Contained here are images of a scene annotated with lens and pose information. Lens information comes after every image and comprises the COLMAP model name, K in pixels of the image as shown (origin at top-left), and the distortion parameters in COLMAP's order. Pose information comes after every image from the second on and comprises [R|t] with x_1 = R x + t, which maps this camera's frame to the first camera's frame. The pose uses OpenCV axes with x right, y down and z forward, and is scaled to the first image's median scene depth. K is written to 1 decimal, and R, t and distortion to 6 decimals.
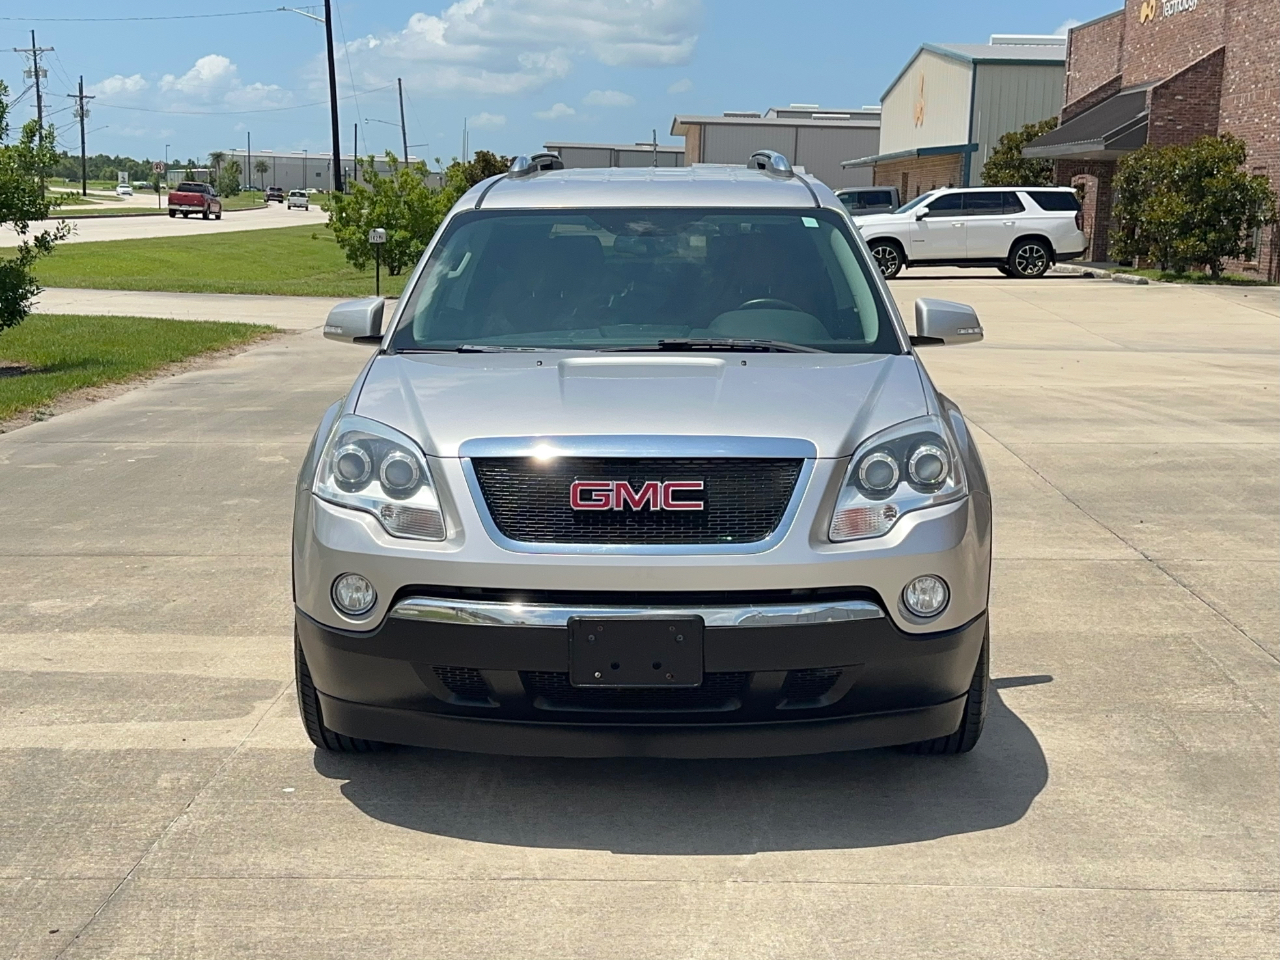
lens RADIAL K [[1756.0, 0, 640.0], [0, 1756.0, 480.0], [0, 0, 1]] dist [0.219628, -0.502916]
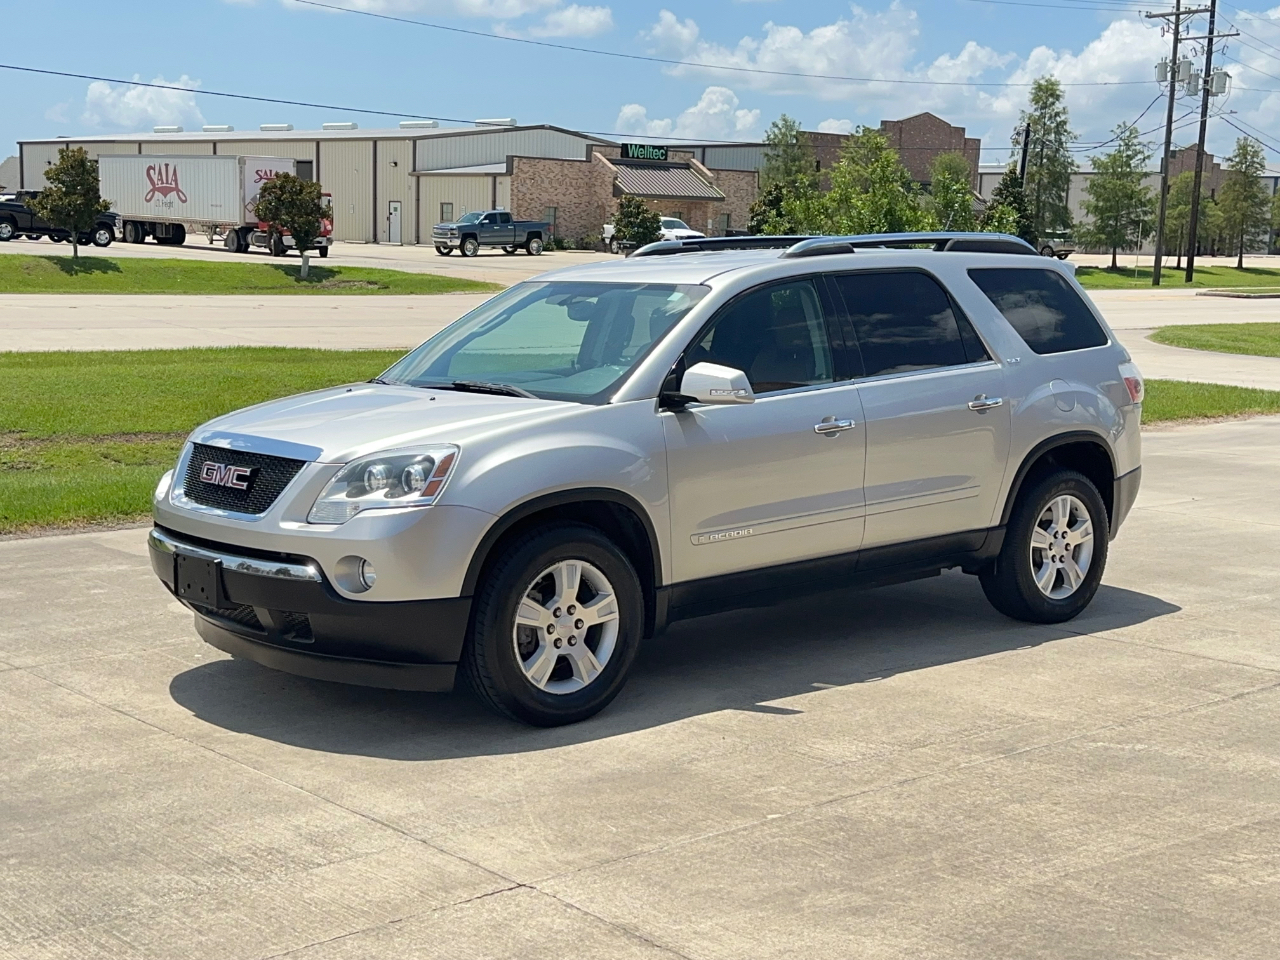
lens RADIAL K [[1714.8, 0, 640.0], [0, 1714.8, 480.0], [0, 0, 1]] dist [0.189189, -0.385253]
pose [[0.684219, 0.091935, -0.723458, 1.194496], [-0.119130, 0.992787, 0.013492, -0.044574], [0.719480, 0.076954, 0.690236, 0.240177]]
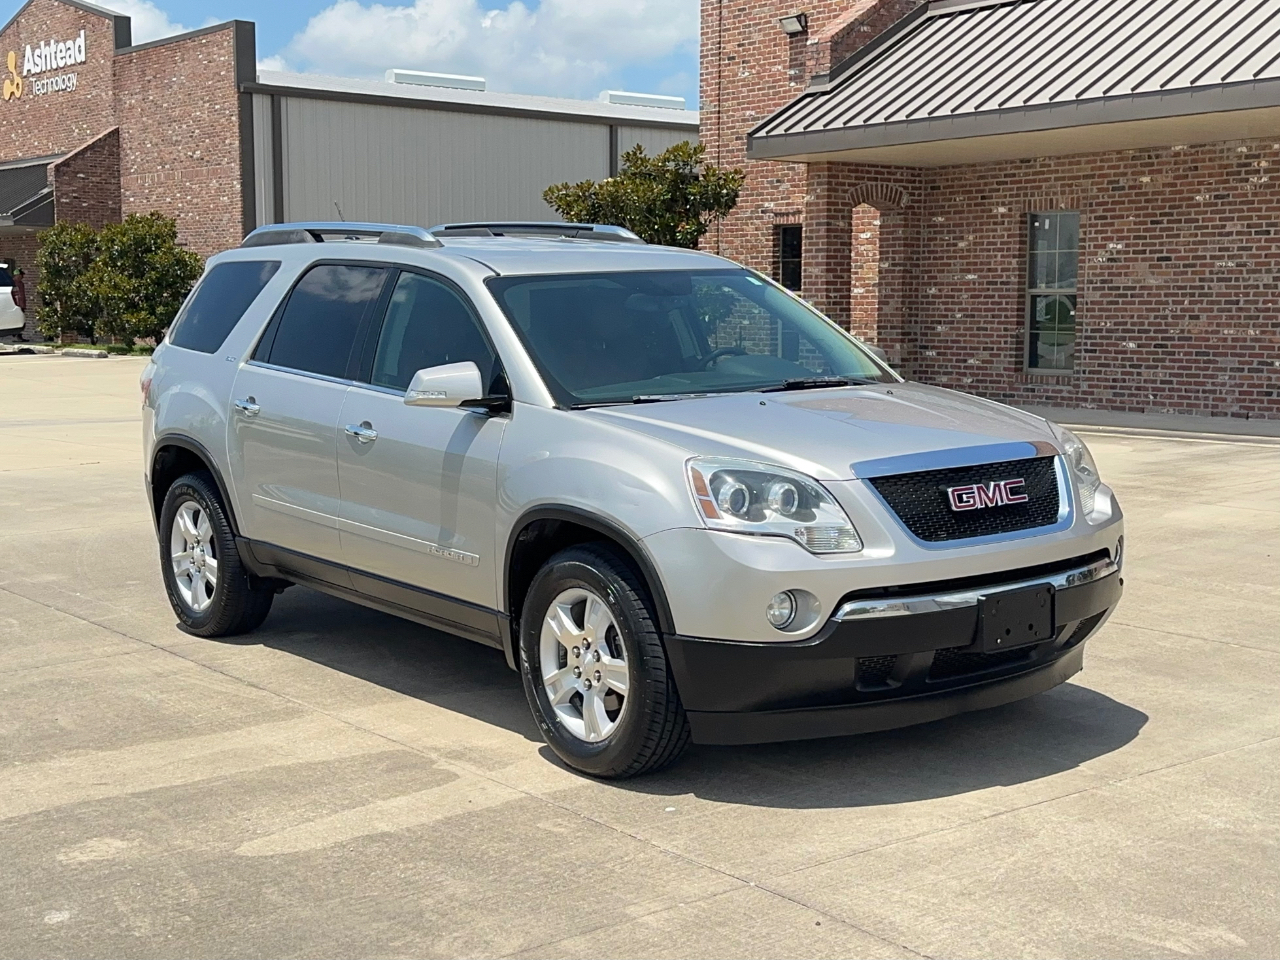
lens RADIAL K [[1750.1, 0, 667.5], [0, 1750.1, 480.6], [0, 0, 1]] dist [0.242347, -0.675587]
pose [[0.781112, -0.088391, 0.618102, -0.884504], [0.113905, 0.993490, -0.001872, -0.022865], [-0.613913, 0.071867, 0.786095, 0.153559]]
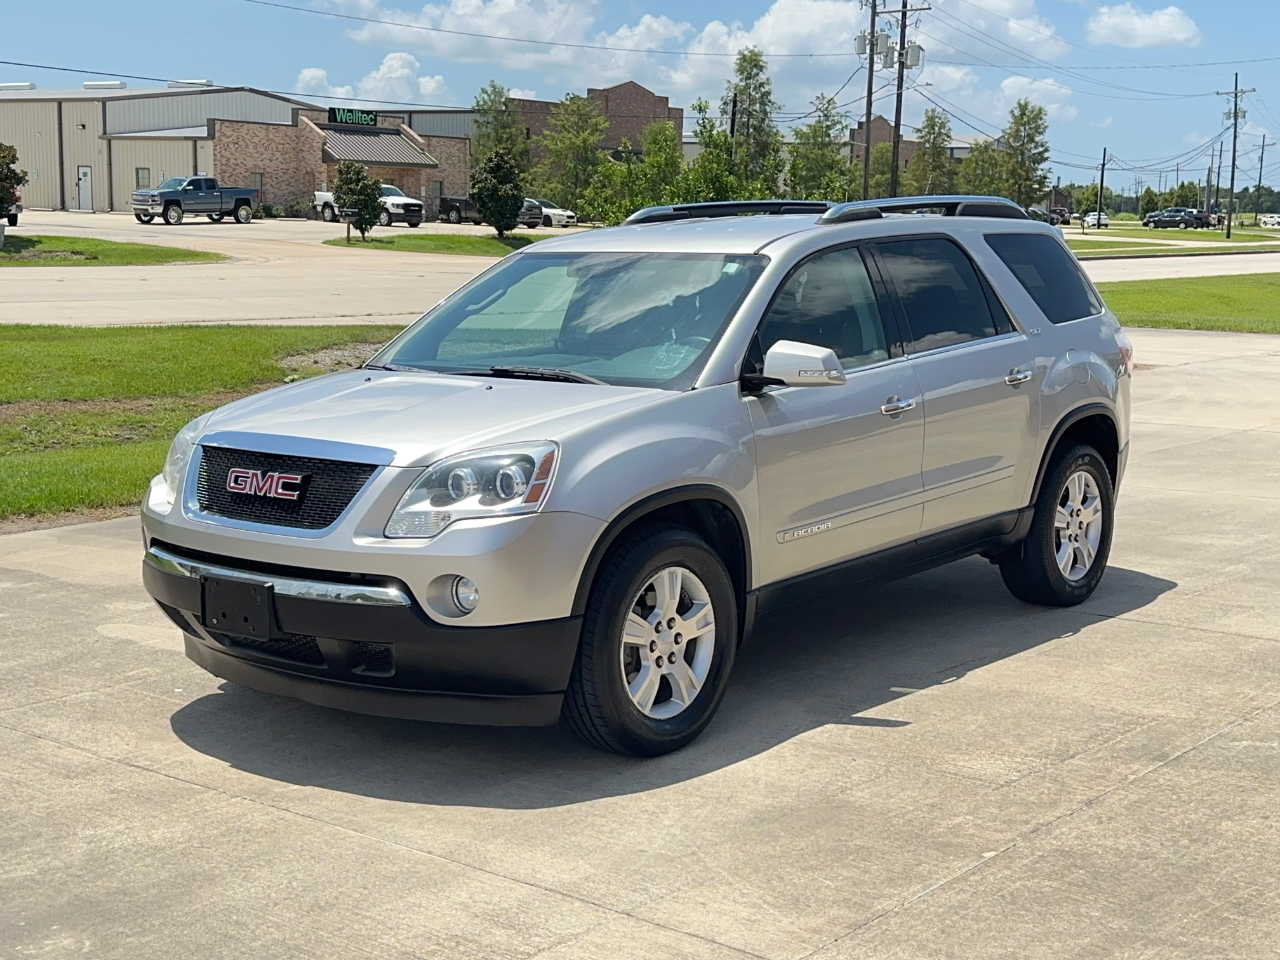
lens RADIAL K [[1714.8, 0, 640.0], [0, 1714.8, 480.0], [0, 0, 1]] dist [0.189189, -0.385253]
pose [[0.799974, 0.081270, -0.594506, 0.879726], [-0.091316, 0.995734, 0.013243, -0.032028], [0.593046, 0.043694, 0.803982, 0.163747]]
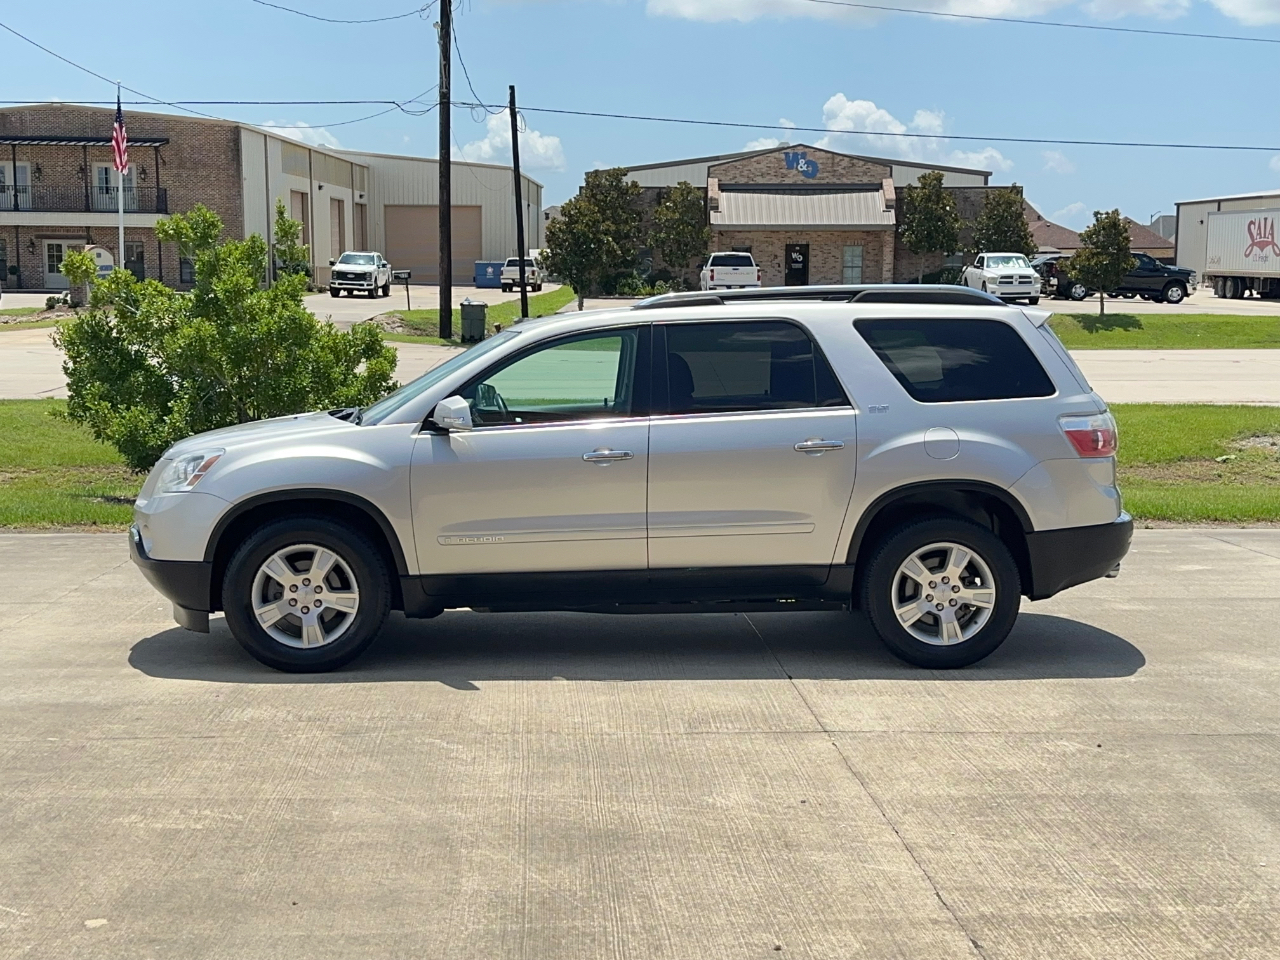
lens RADIAL K [[1714.8, 0, 640.0], [0, 1714.8, 480.0], [0, 0, 1]] dist [0.189189, -0.385253]
pose [[0.097315, 0.091219, -0.991065, 1.922725], [-0.156995, 0.984731, 0.075221, -0.201703], [0.982793, 0.148272, 0.110150, 1.243996]]
